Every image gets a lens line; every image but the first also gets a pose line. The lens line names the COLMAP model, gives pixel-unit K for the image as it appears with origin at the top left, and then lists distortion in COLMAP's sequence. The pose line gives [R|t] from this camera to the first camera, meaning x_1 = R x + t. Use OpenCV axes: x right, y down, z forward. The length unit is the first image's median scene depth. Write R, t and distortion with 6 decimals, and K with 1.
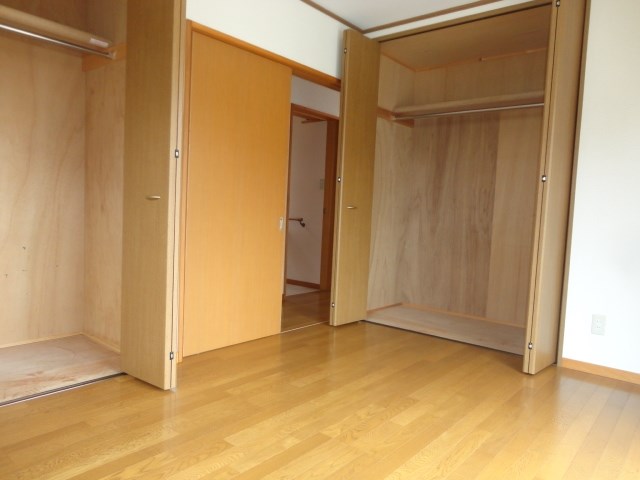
lens RADIAL K [[471.2, 0, 317.9], [0, 471.2, 238.4], [0, 0, 1]] dist [-0.006922, 0.002869]
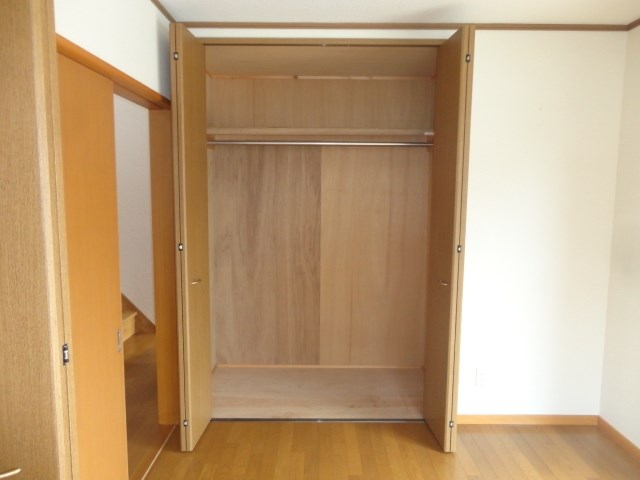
lens RADIAL K [[471.2, 0, 320.7], [0, 471.2, 243.6], [0, 0, 1]] dist [-0.006922, 0.002869]
pose [[0.759596, -0.117928, 0.639614, -0.200958], [0.065723, 0.992308, 0.104905, -0.160455], [-0.647066, -0.037648, 0.761504, 0.297427]]
